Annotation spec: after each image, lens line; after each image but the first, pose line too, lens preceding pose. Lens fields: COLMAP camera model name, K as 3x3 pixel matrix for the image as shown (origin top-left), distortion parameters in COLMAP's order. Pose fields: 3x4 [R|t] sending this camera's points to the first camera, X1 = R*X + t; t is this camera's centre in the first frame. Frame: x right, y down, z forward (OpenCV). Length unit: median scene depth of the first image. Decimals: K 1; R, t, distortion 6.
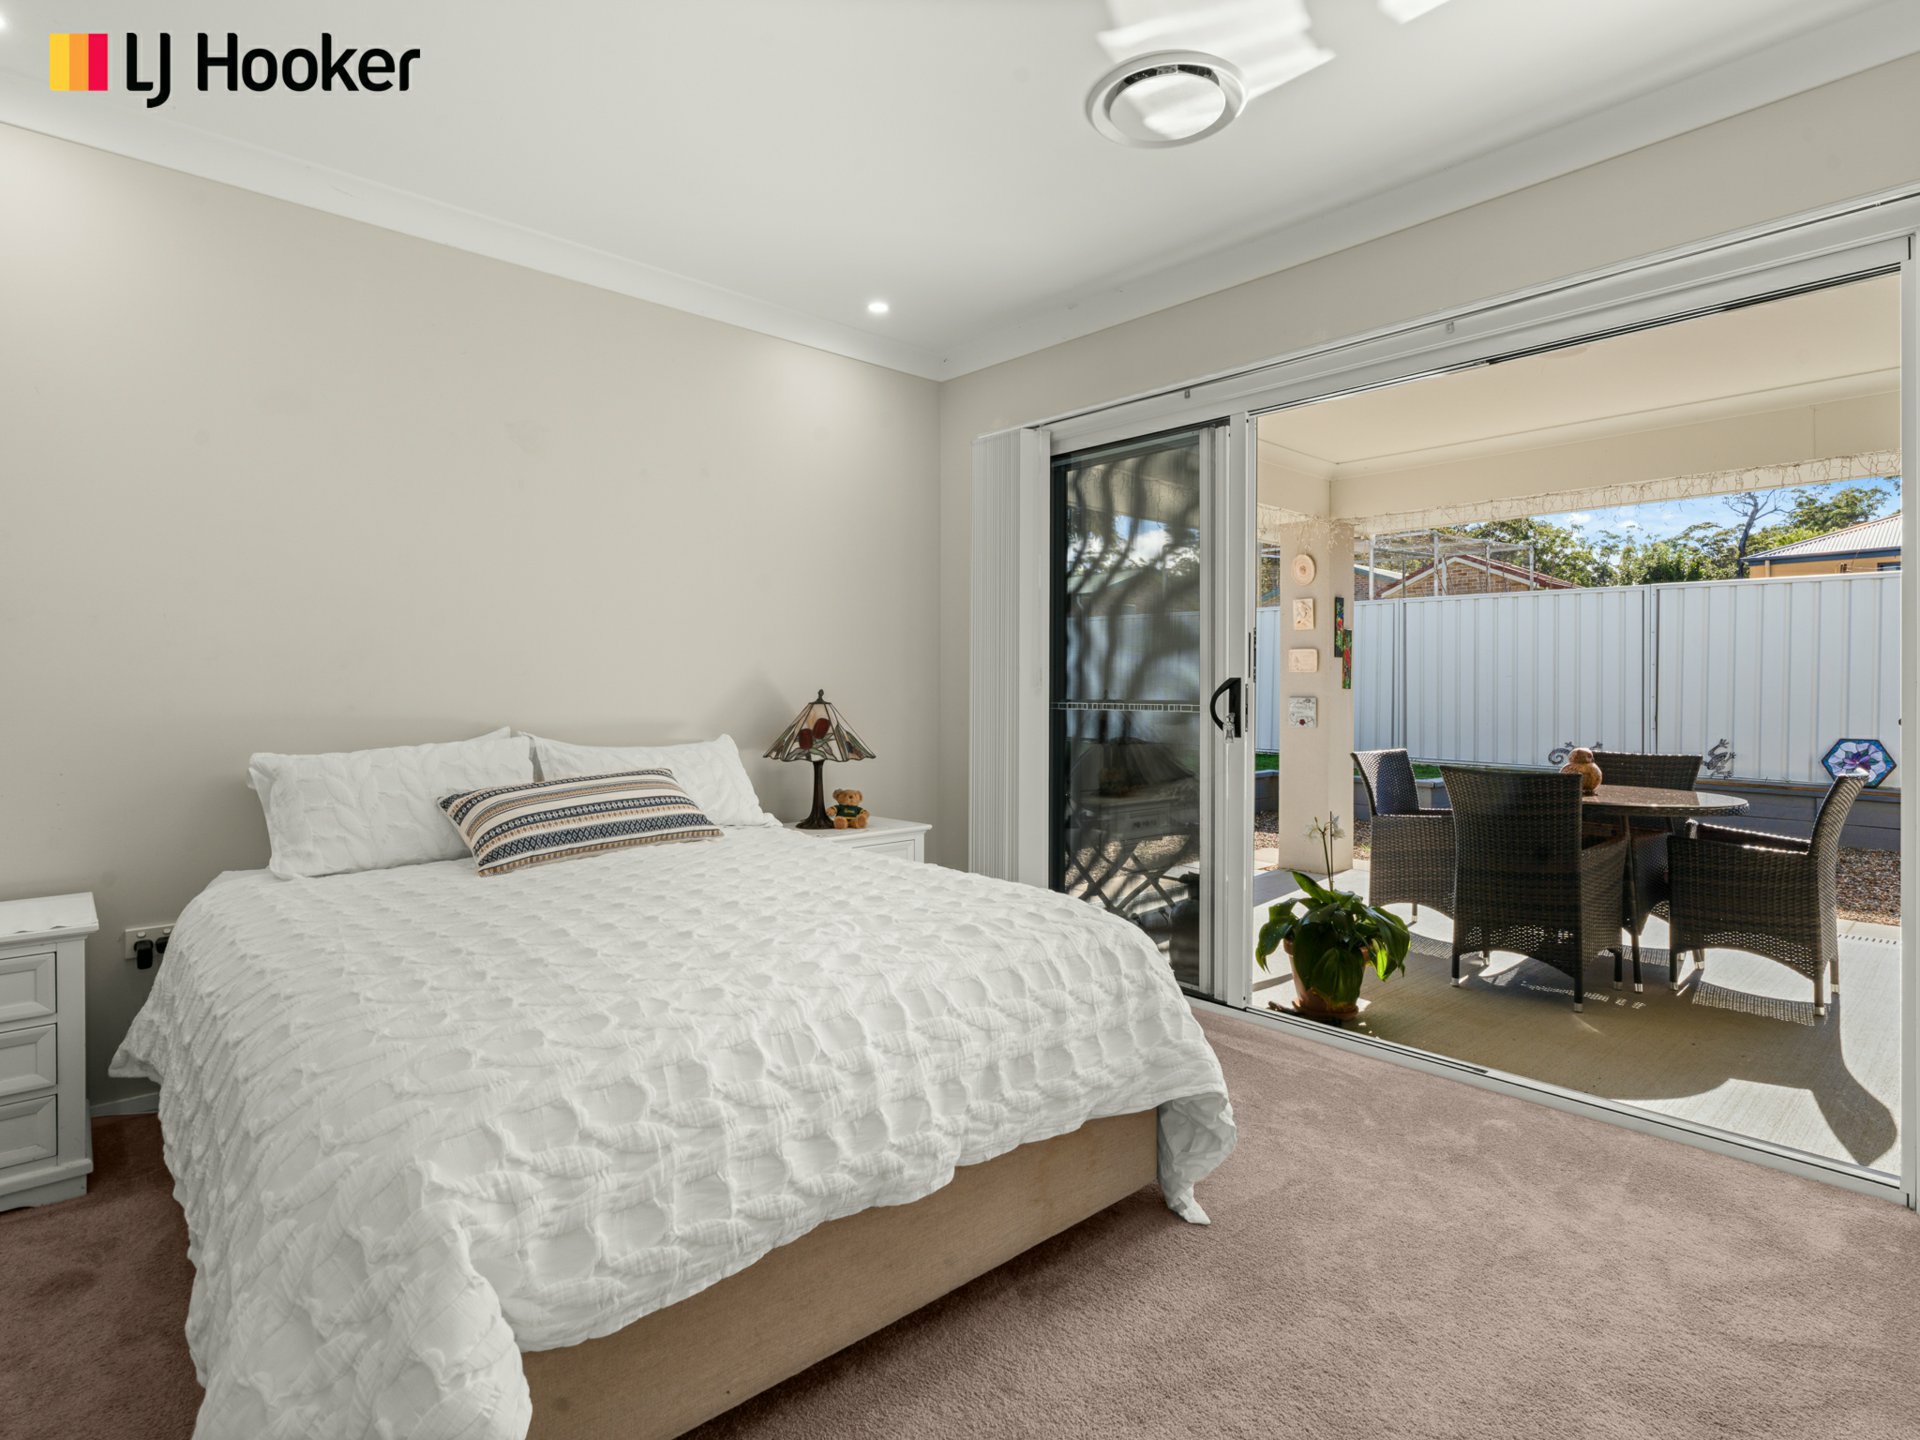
lens RADIAL K [[985.2, 0, 959.7], [0, 985.2, 705.9], [0, 0, 1]] dist [-0.000552, 0.001188]
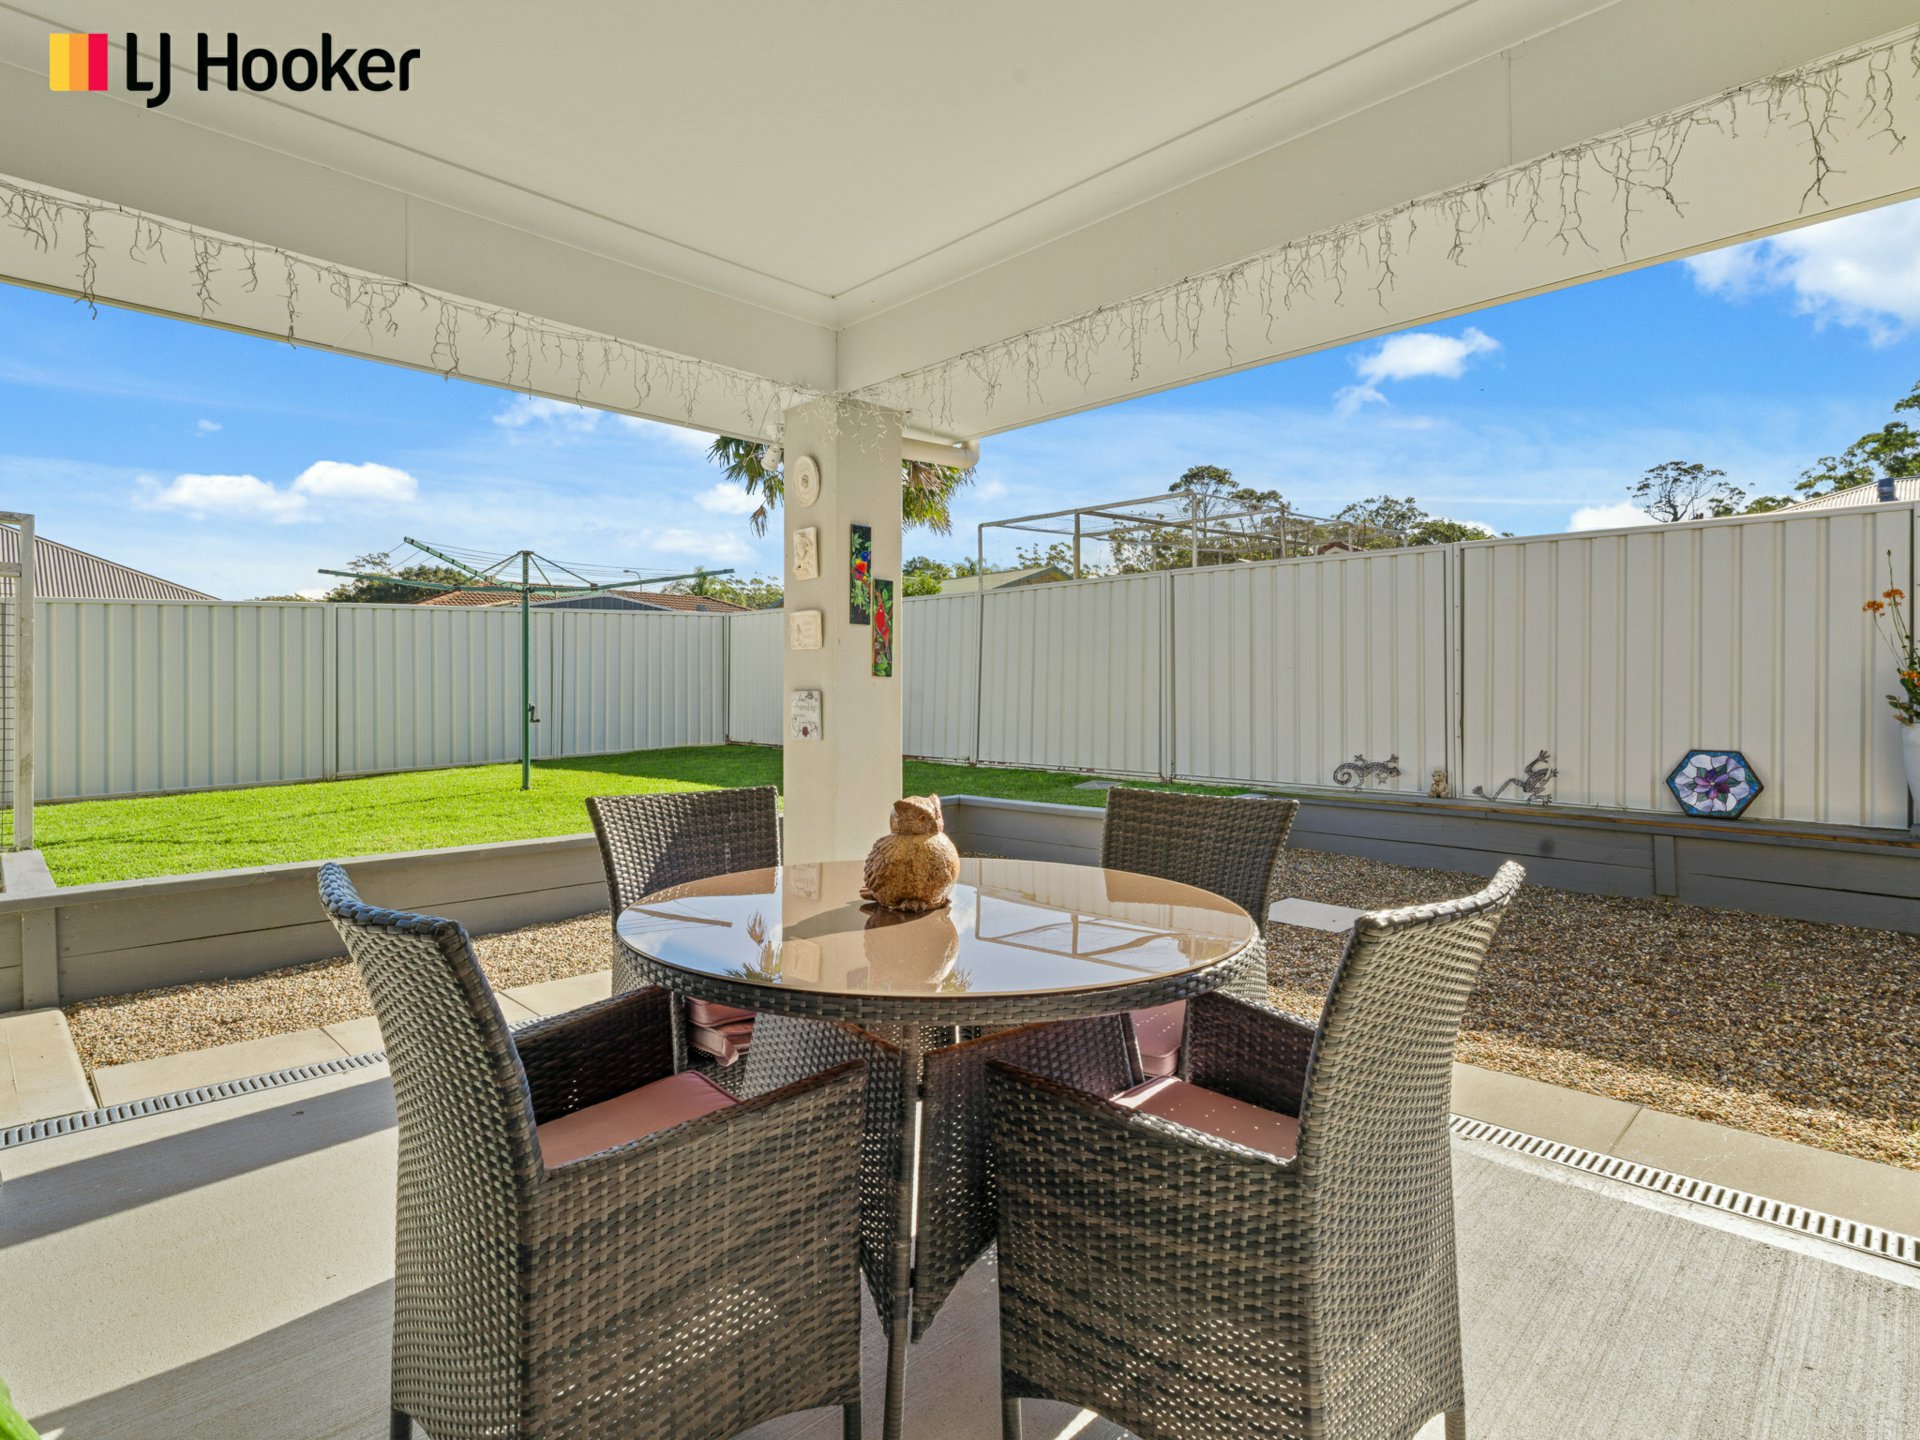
lens RADIAL K [[985.2, 0, 958.7], [0, 985.2, 704.0], [0, 0, 1]] dist [-0.000552, 0.001188]
pose [[0.998901, -0.003821, 0.046716, 0.336088], [0.004266, 0.999946, -0.009426, 0.004651], [-0.046678, 0.009615, 0.998864, 0.315964]]
